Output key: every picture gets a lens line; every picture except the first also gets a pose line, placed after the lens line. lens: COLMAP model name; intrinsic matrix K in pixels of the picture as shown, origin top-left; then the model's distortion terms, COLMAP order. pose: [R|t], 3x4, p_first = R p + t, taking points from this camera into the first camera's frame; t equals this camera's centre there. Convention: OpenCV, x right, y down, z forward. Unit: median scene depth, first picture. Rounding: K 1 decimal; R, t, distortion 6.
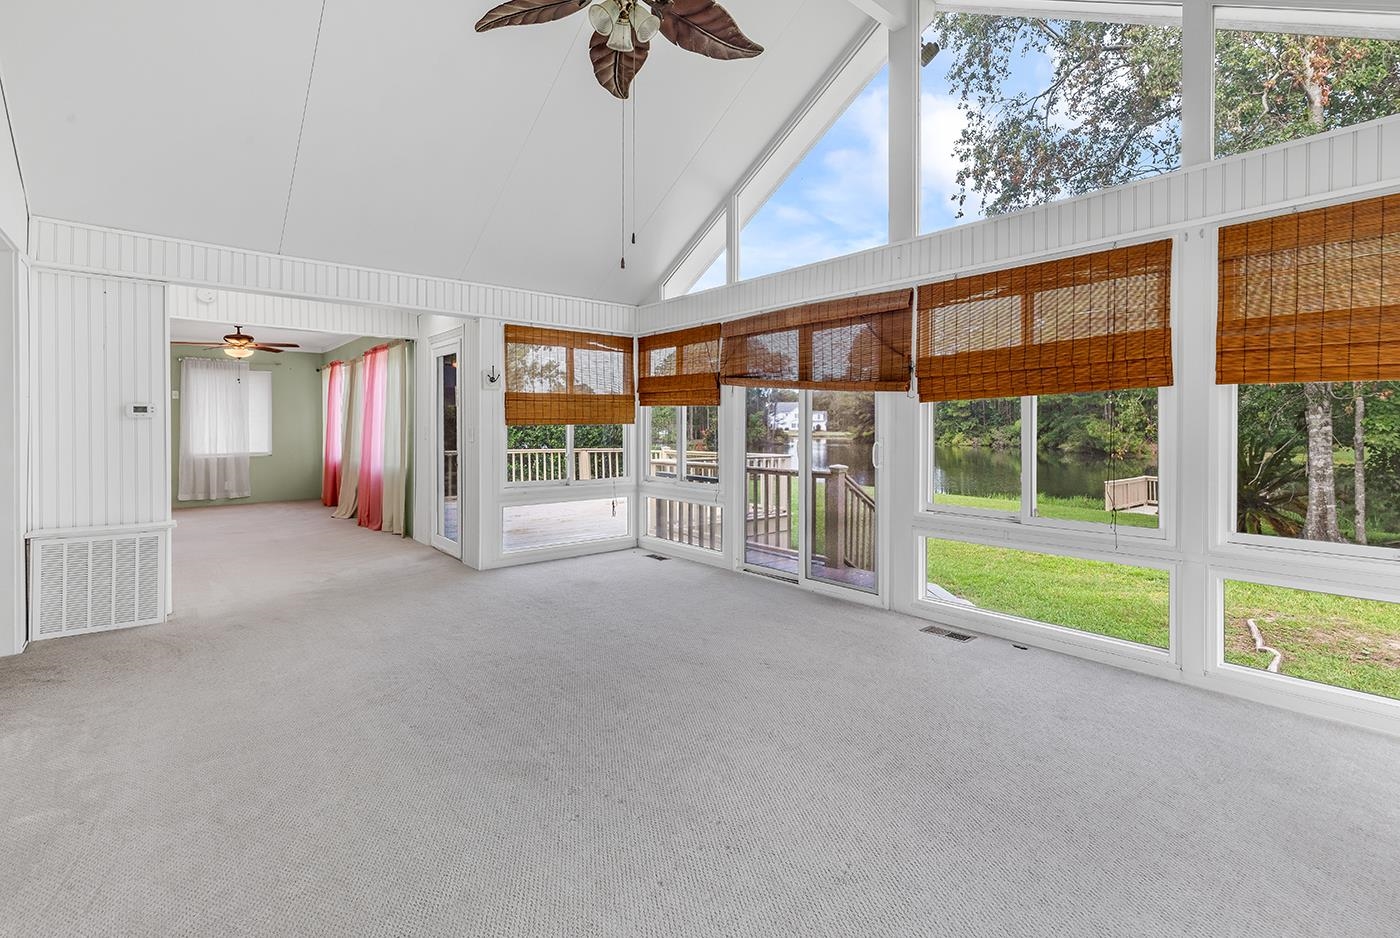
lens RADIAL K [[642.7, 0, 704.4], [0, 642.7, 434.1], [0, 0, 1]] dist [0.004038, -0.000019]
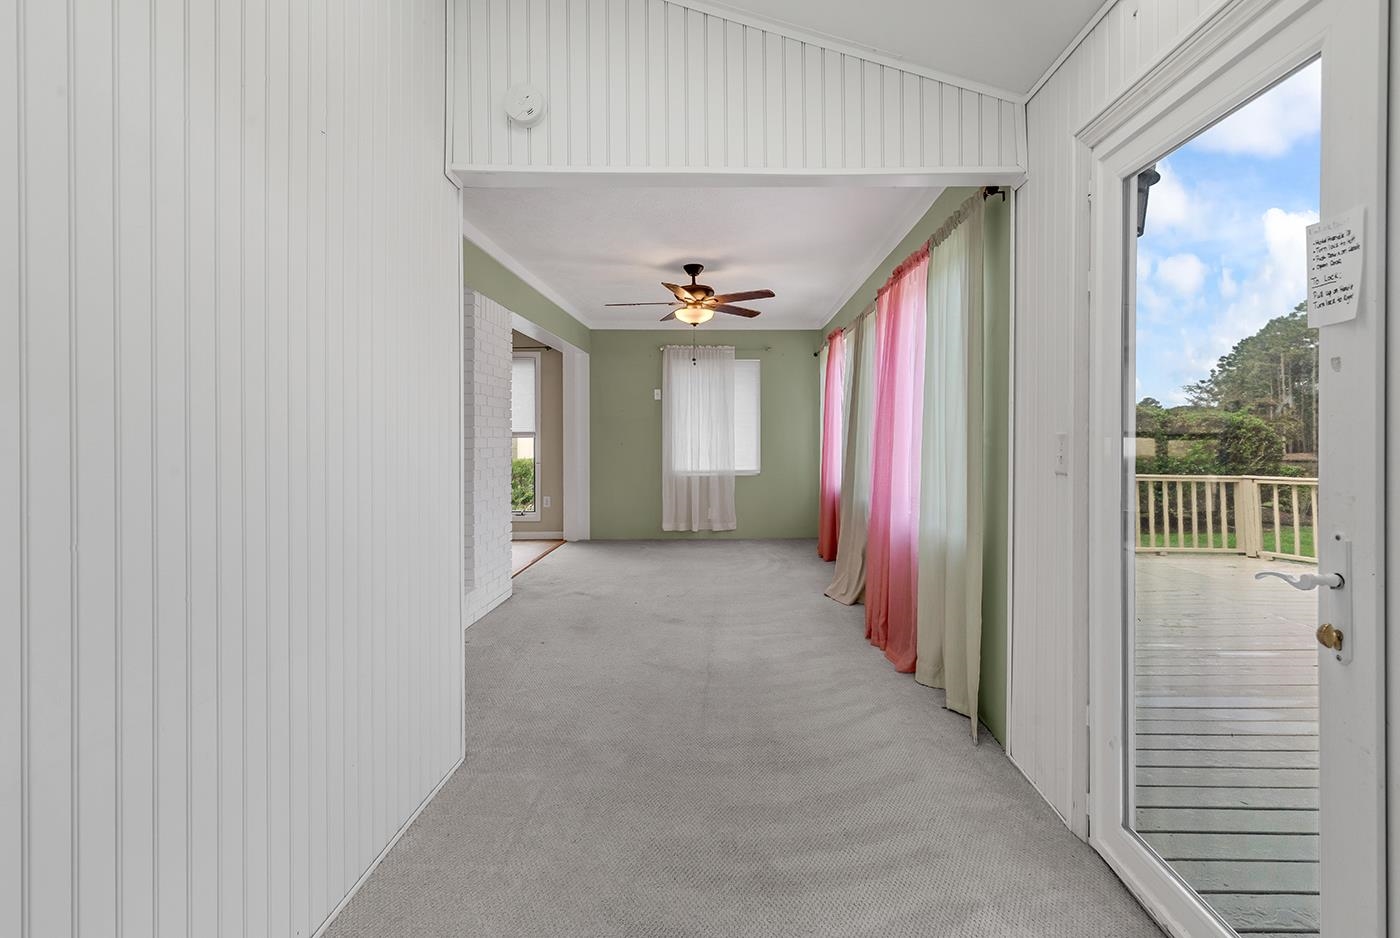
lens RADIAL K [[643.6, 0, 720.8], [0, 643.6, 429.3], [0, 0, 1]] dist [-0.002114, -0.000976]
pose [[0.752274, -0.007144, -0.658812, -0.367840], [-0.007219, 0.999792, -0.019085, -0.006684], [0.658811, 0.019113, 0.752066, 0.687450]]
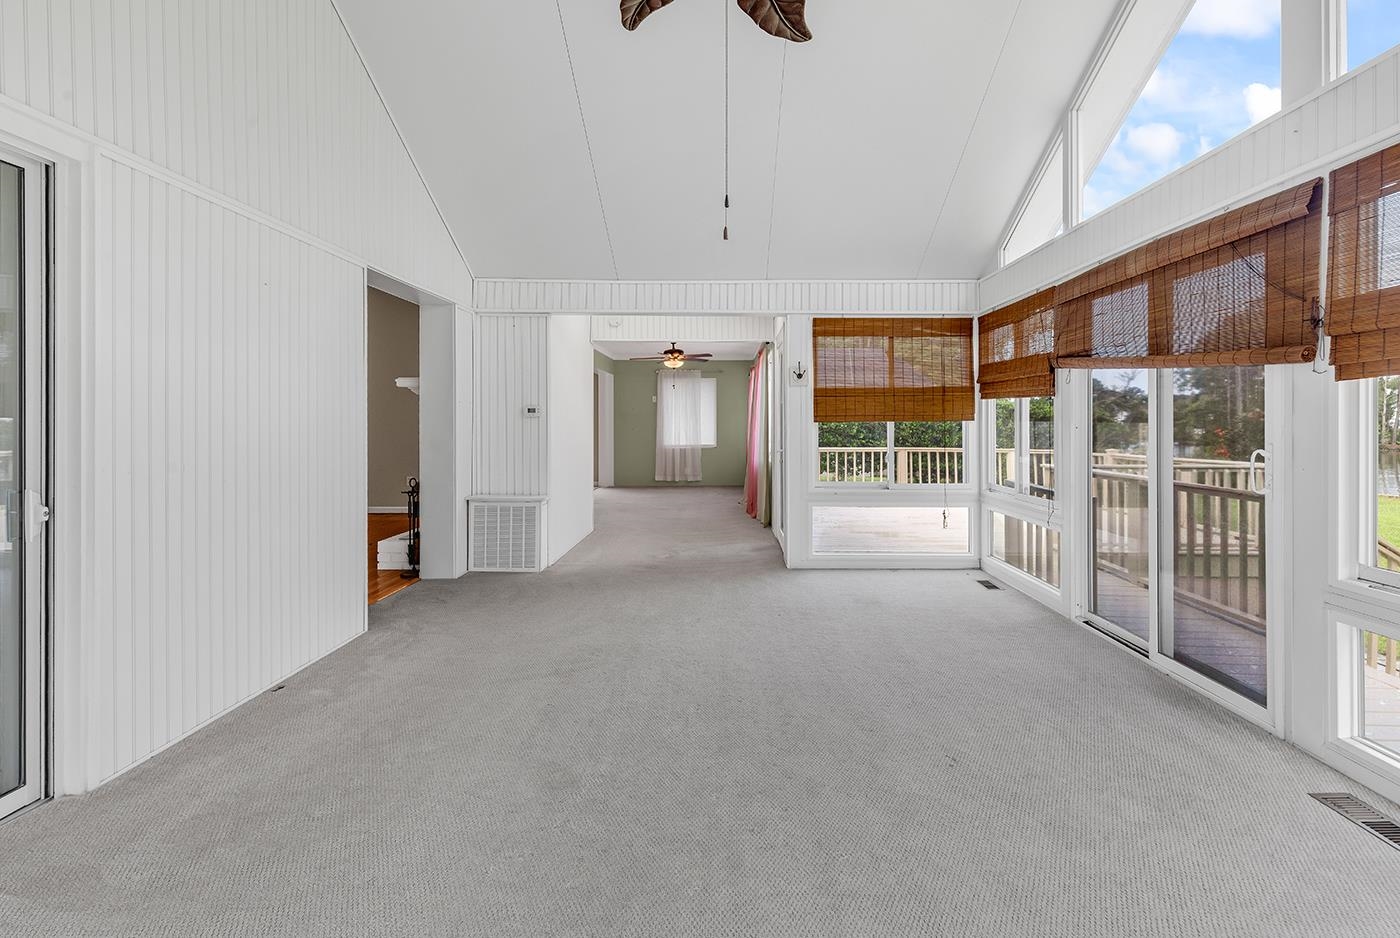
lens RADIAL K [[643.6, 0, 720.8], [0, 643.6, 429.3], [0, 0, 1]] dist [-0.002114, -0.000976]
pose [[0.759462, 0.006206, -0.650522, 0.186215], [-0.008516, 0.999964, -0.000402, -0.001695], [0.650496, 0.005845, 0.759487, 0.151379]]
